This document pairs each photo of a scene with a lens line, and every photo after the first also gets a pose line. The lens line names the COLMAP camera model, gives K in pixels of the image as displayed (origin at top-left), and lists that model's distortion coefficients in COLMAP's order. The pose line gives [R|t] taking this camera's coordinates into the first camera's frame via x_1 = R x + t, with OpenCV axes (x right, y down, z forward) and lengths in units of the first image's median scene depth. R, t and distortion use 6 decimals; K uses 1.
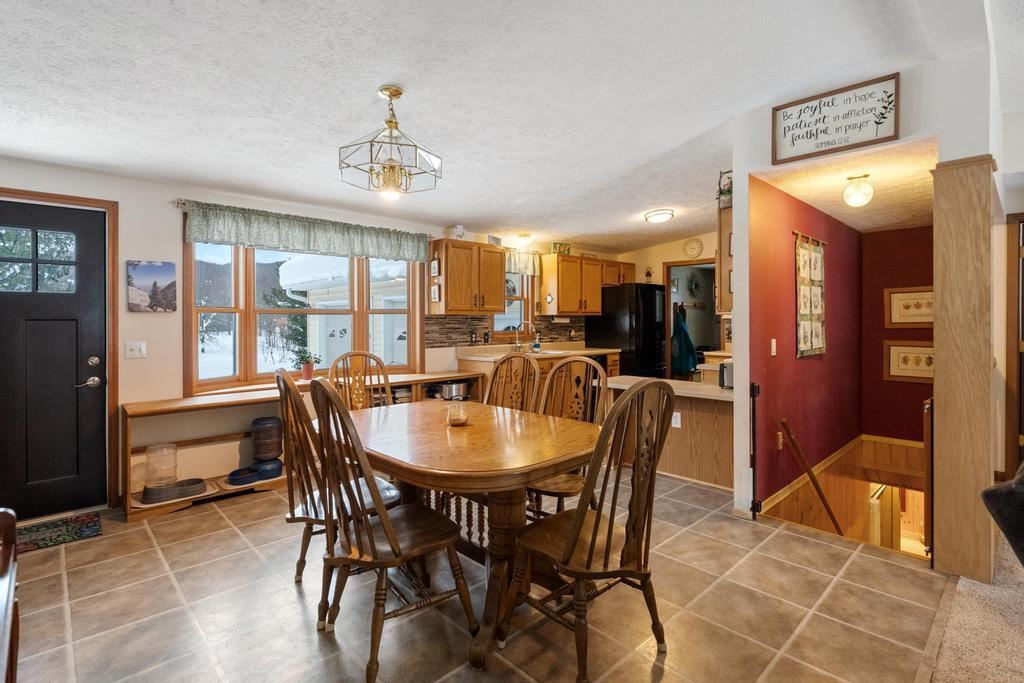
lens RADIAL K [[494.9, 0, 514.9], [0, 494.9, 321.7], [0, 0, 1]] dist [-0.002234, -0.000607]
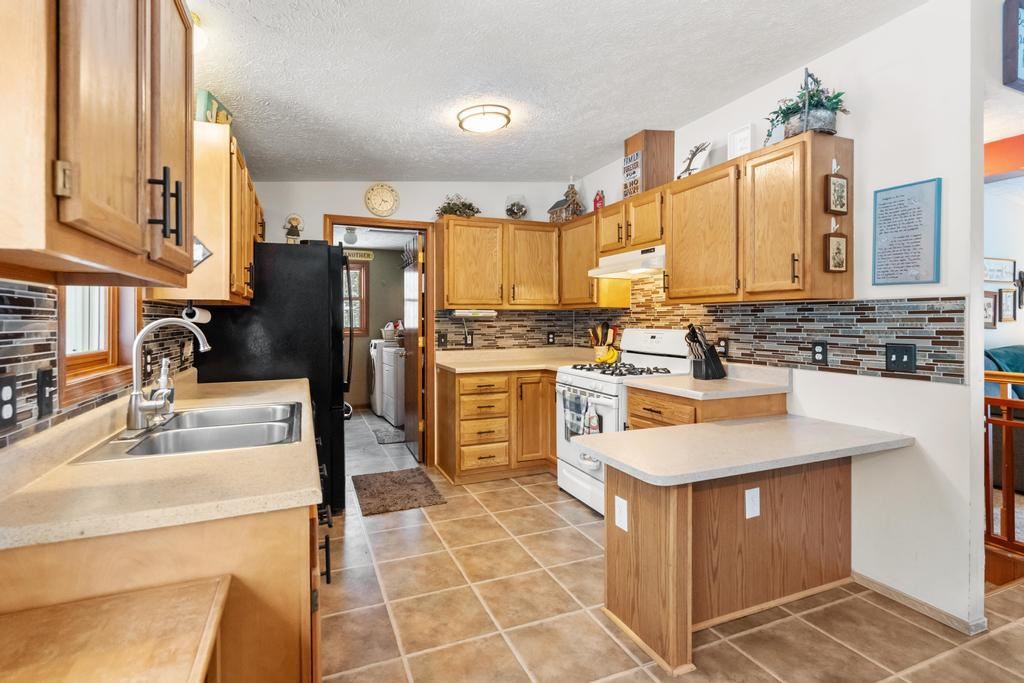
lens RADIAL K [[494.9, 0, 514.9], [0, 494.9, 321.7], [0, 0, 1]] dist [-0.002234, -0.000607]
pose [[0.345293, 0.000461, 0.938495, -0.184126], [0.001057, 0.999999, -0.000880, 0.002145], [-0.938494, 0.001296, 0.345292, 0.743296]]
